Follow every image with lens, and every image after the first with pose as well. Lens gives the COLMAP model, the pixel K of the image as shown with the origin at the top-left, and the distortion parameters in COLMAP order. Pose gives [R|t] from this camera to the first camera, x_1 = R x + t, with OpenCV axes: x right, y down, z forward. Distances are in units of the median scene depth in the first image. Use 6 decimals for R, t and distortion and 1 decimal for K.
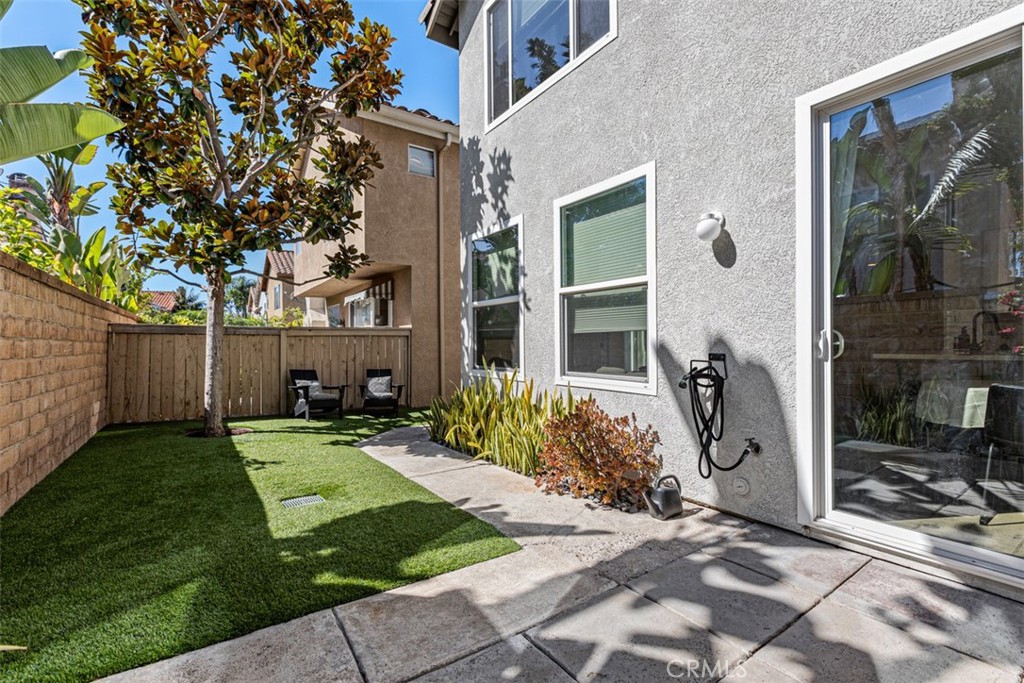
lens RADIAL K [[460.5, 0, 514.3], [0, 460.5, 341.3], [0, 0, 1]] dist [0.006247, -0.002782]
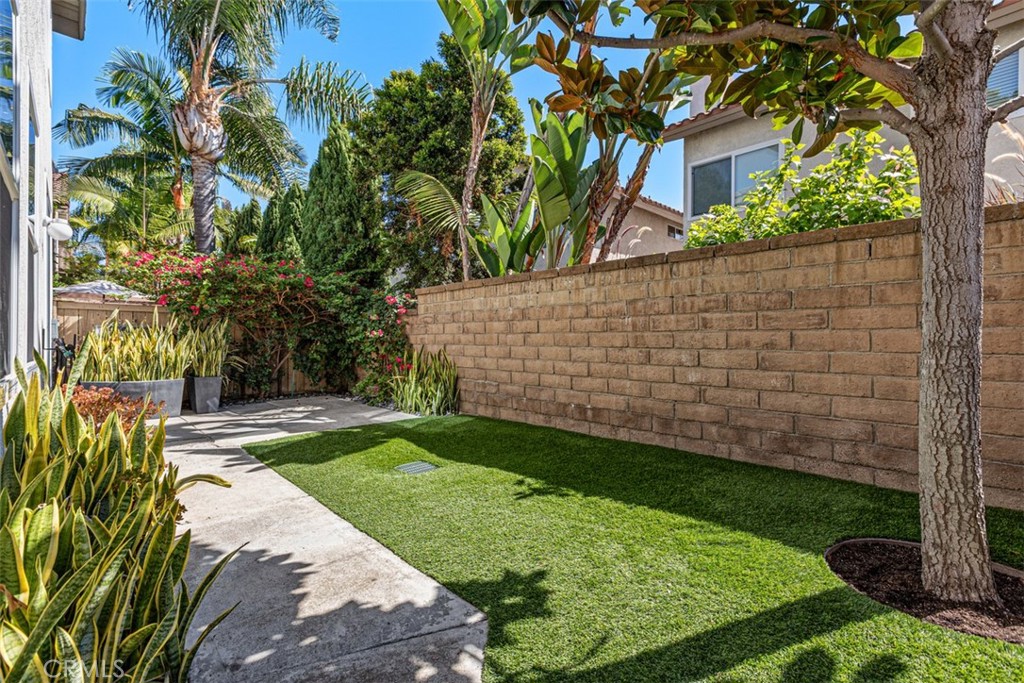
lens RADIAL K [[460.5, 0, 517.2], [0, 460.5, 338.9], [0, 0, 1]] dist [0.006247, -0.002782]
pose [[-0.985087, 0.009673, -0.171787, -0.280051], [0.010493, 0.999937, -0.003866, 0.030944], [0.171739, -0.005611, -0.985126, 1.150361]]
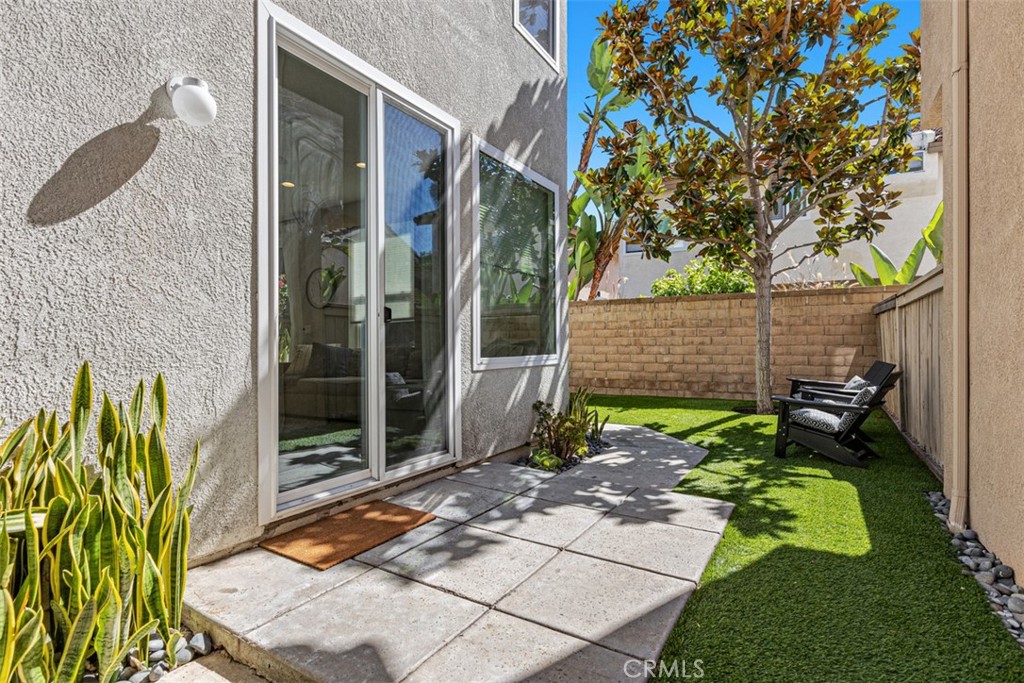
lens RADIAL K [[516.0, 0, 520.0], [0, 516.0, 342.7], [0, 0, 1]] dist [0.001836, 0.000109]
pose [[-0.907773, 0.015257, -0.419183, 0.313242], [0.016997, 0.999855, -0.000418, 0.030409], [0.419116, -0.007504, -0.907902, 1.674887]]
